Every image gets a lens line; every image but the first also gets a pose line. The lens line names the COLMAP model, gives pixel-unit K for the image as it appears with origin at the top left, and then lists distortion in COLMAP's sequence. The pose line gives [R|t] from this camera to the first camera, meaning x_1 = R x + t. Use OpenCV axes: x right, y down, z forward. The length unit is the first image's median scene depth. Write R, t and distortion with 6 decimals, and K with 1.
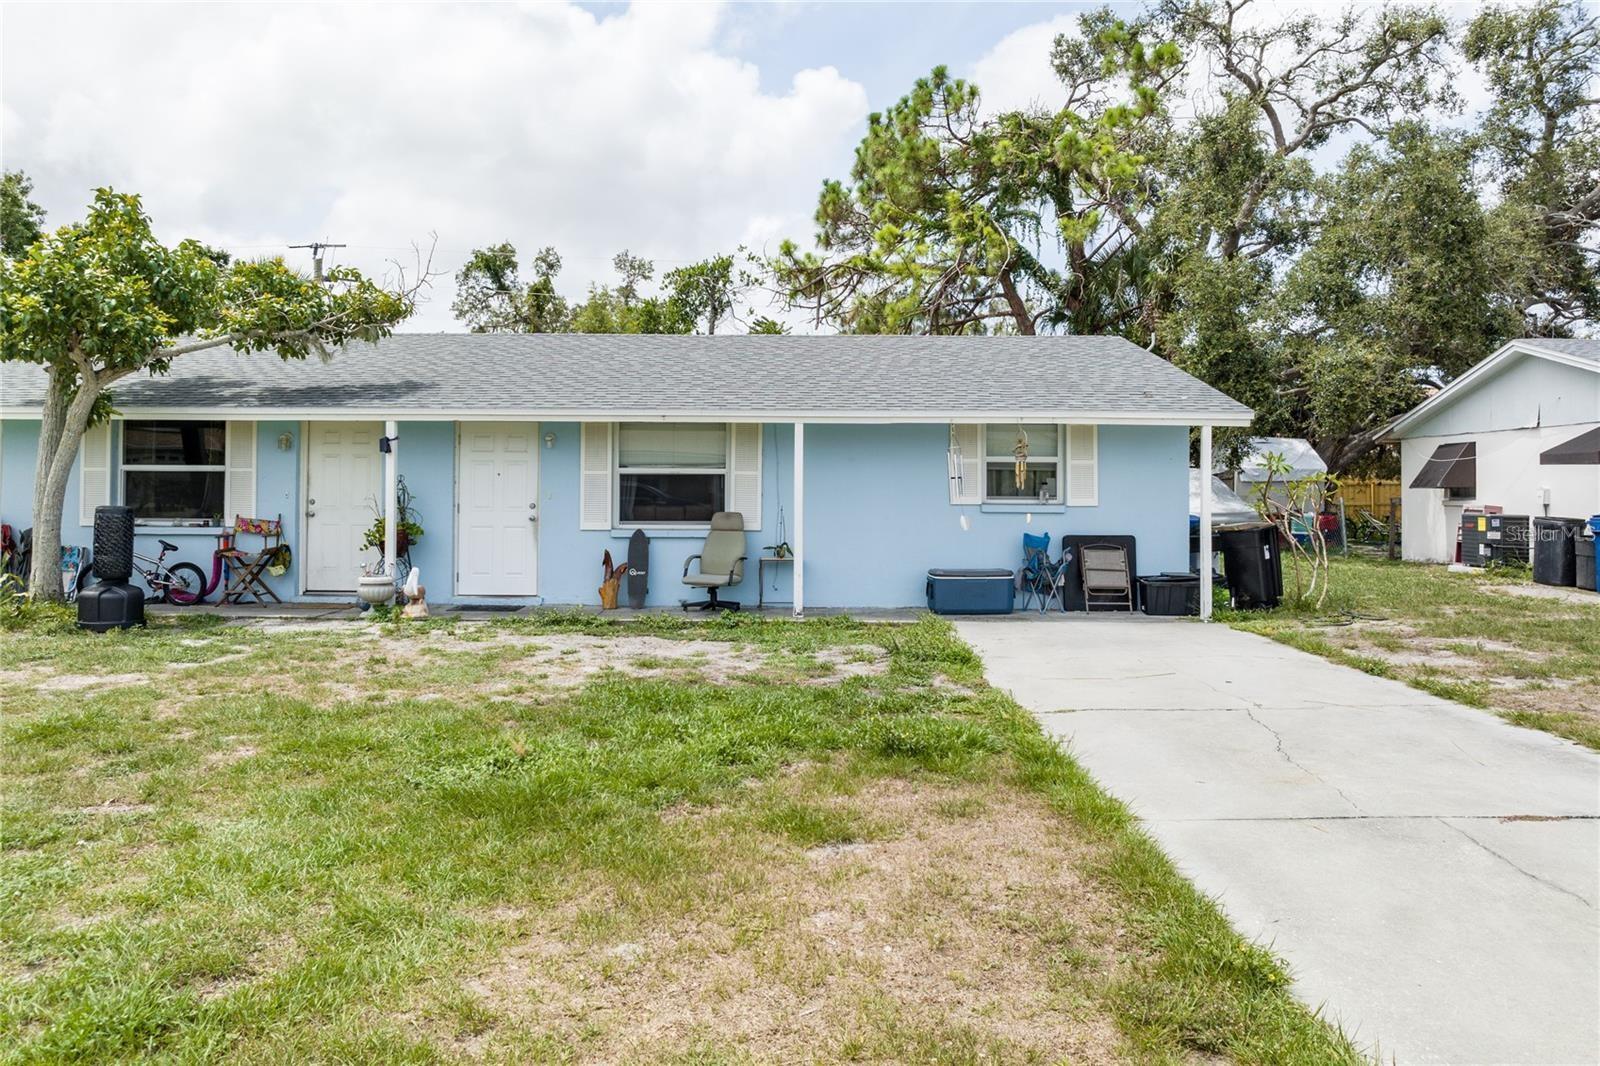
lens RADIAL K [[1102.0, 0, 800.0], [0, 1102.0, 533.0], [0, 0, 1]] dist [-0.034691, -0.001404]
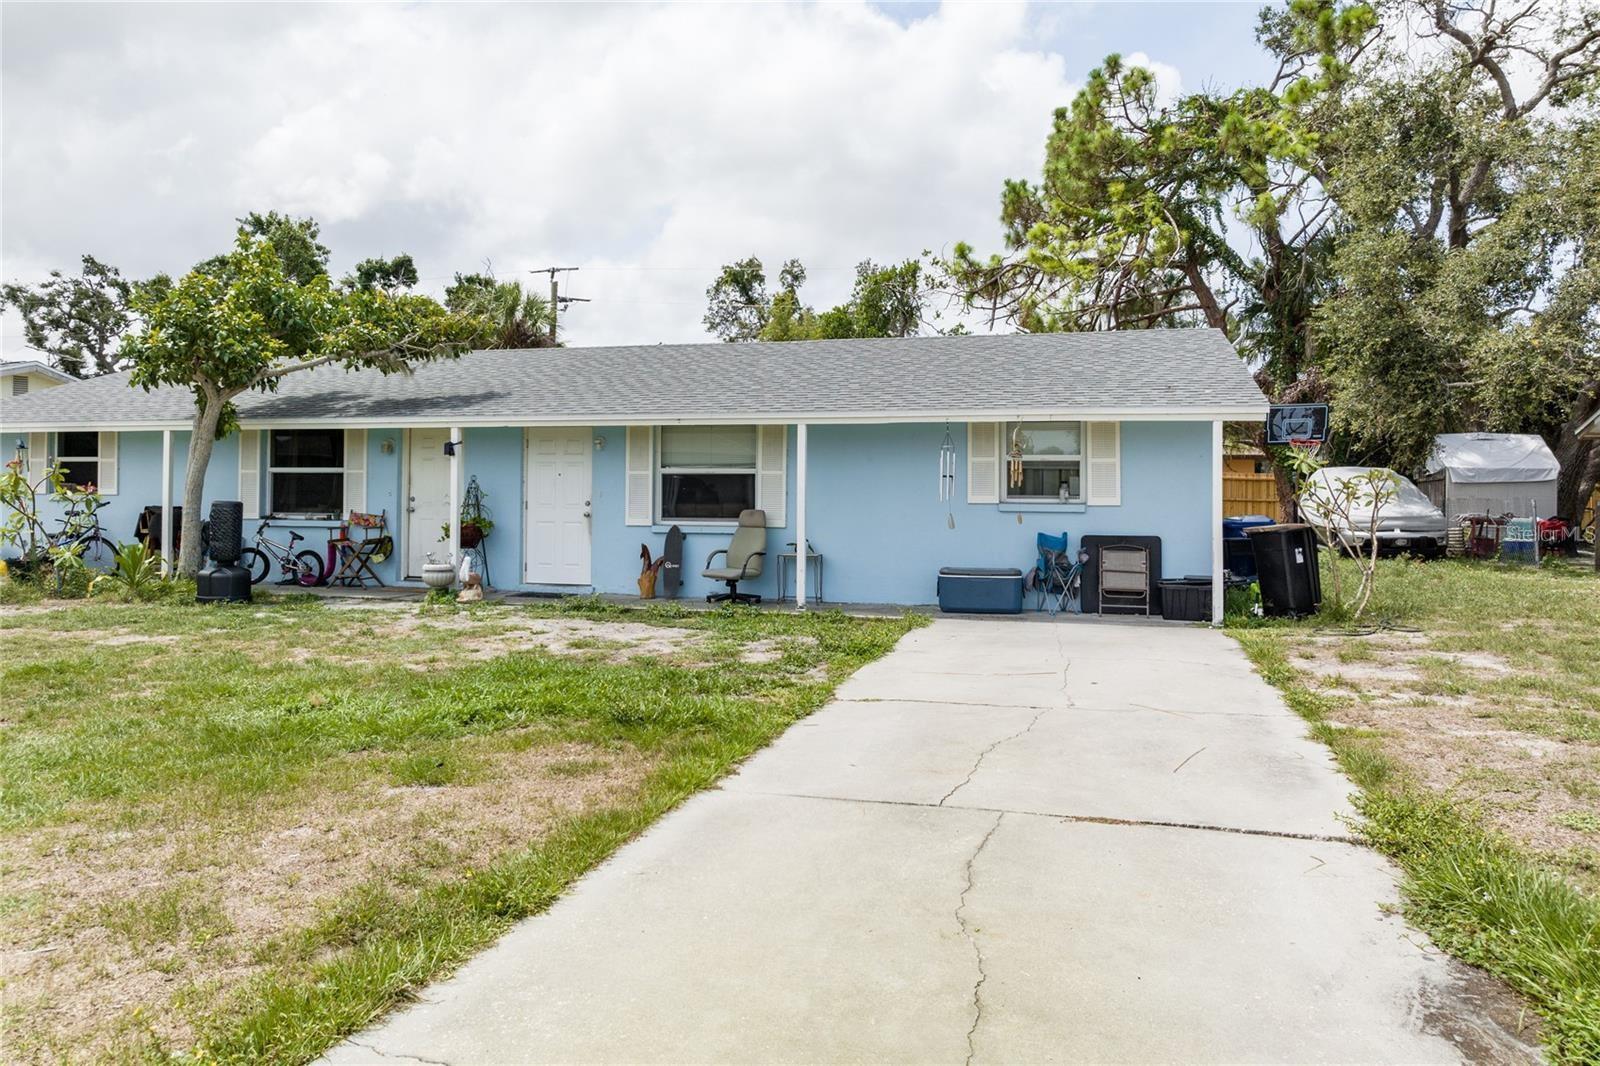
lens RADIAL K [[1099.7, 0, 800.0], [0, 1099.7, 533.0], [0, 0, 1]] dist [-0.032958, 0.004422]
pose [[0.966096, 0.010327, -0.257975, 0.246931], [-0.011340, 0.999933, -0.002442, 0.005290], [0.257932, 0.005285, 0.966149, -0.004695]]
